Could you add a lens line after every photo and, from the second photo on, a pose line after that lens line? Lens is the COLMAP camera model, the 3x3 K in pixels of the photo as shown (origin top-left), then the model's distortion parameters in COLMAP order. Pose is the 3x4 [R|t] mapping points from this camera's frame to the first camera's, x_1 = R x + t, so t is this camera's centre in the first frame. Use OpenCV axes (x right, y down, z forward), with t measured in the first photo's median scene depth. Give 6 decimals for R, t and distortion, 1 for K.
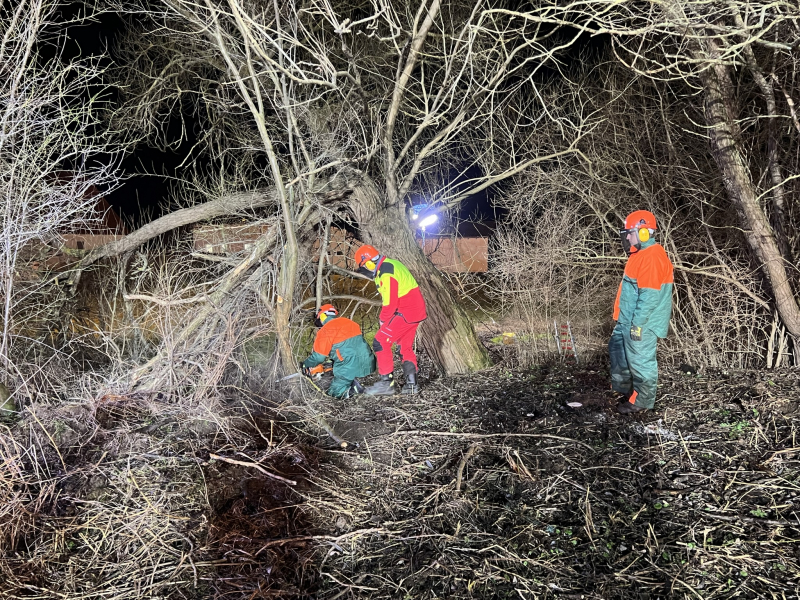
lens RADIAL K [[627.2, 0, 398.9], [0, 627.2, 303.5], [0, 0, 1]] dist [0.074867, -0.001246]
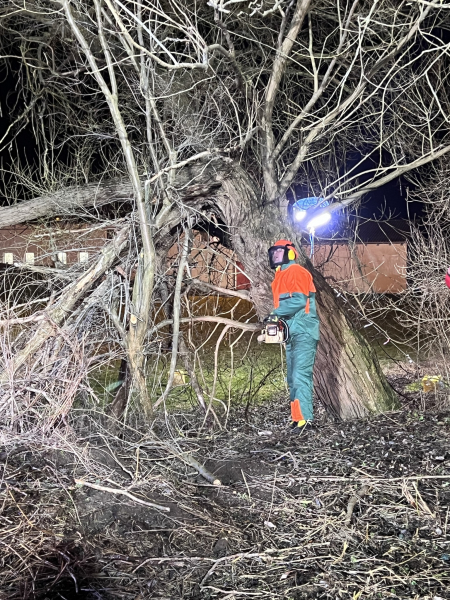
lens RADIAL K [[945.7, 0, 224.2], [0, 945.7, 297.9], [0, 0, 1]] dist [0.117885, 0.000000]
pose [[0.998499, 0.005016, -0.054531, -0.004238], [-0.007570, 0.998879, -0.046722, 0.019233], [0.054236, 0.047065, 0.997418, -0.186546]]
